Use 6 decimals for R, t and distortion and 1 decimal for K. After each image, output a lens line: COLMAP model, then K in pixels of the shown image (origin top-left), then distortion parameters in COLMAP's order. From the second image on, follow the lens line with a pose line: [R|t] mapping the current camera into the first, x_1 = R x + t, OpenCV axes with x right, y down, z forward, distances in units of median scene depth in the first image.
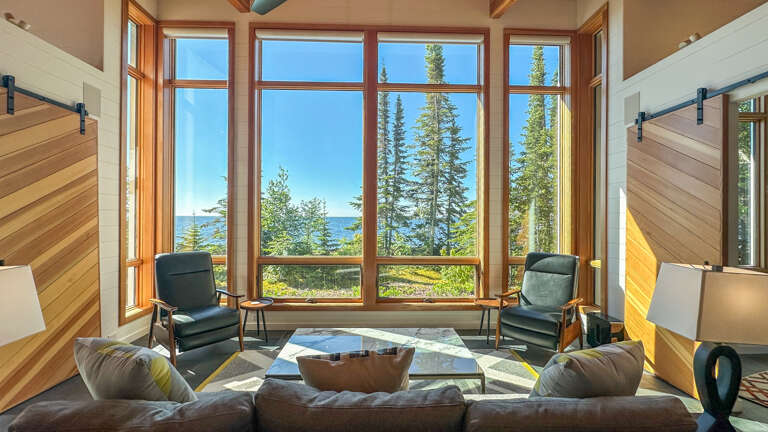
lens RADIAL K [[319.5, 0, 384.0], [0, 319.5, 216.0], [0, 0, 1]] dist [-0.000334, 0.000190]
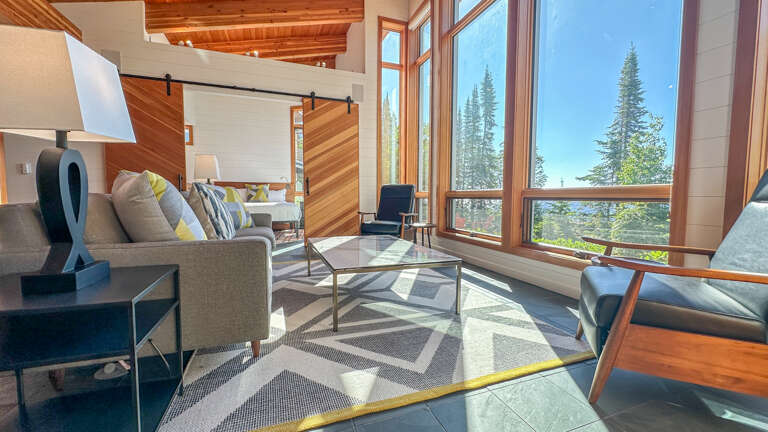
lens RADIAL K [[311.3, 0, 384.0], [0, 311.3, 216.0], [0, 0, 1]] dist [-0.000298, -0.000484]
pose [[0.323149, 0.058739, -0.944523, 0.595139], [-0.005594, 0.998173, 0.060162, 0.156065], [0.946332, -0.014157, 0.322887, 0.448553]]
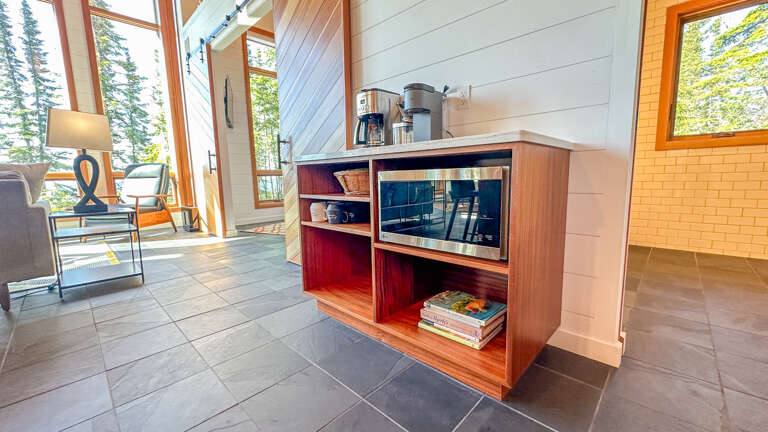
lens RADIAL K [[306.1, 0, 384.0], [0, 306.1, 216.0], [0, 0, 1]] dist [-0.000277, -0.000111]
pose [[0.707495, -0.114697, 0.697349, 0.308577], [0.027164, 0.990427, 0.135341, 0.173268], [-0.706197, -0.076810, 0.703837, -0.456516]]
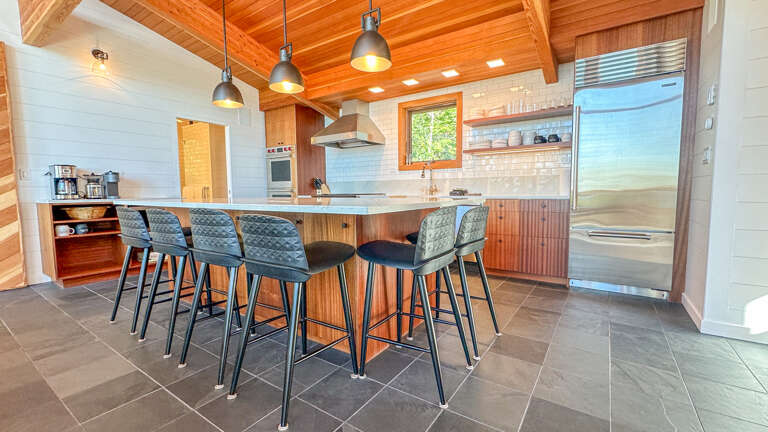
lens RADIAL K [[327.4, 0, 384.0], [0, 327.4, 216.0], [0, 0, 1]] dist [0.001205, -0.000343]
pose [[-0.811080, -0.041455, 0.583464, -0.557179], [0.003285, 0.997147, 0.075413, 0.130280], [-0.584926, 0.063083, -0.808630, 0.075483]]
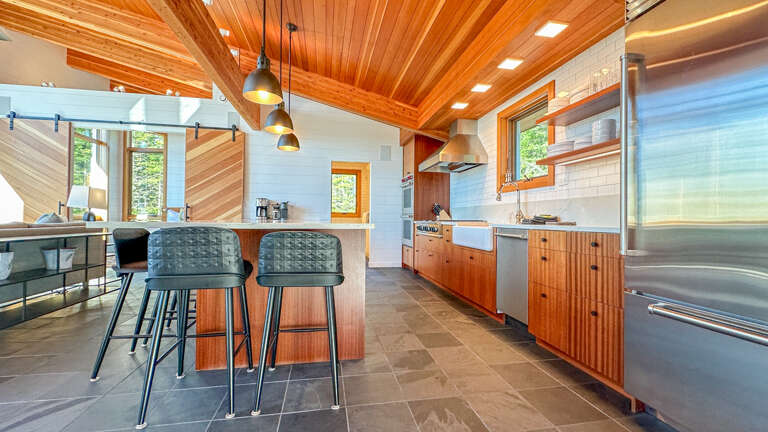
lens RADIAL K [[319.5, 0, 384.0], [0, 319.5, 216.0], [0, 0, 1]] dist [-0.000334, 0.000190]
pose [[-0.155898, 0.001802, 0.987772, -0.789834], [-0.011912, 0.999922, -0.003704, 0.132105], [-0.987701, -0.012344, -0.155864, -0.430913]]
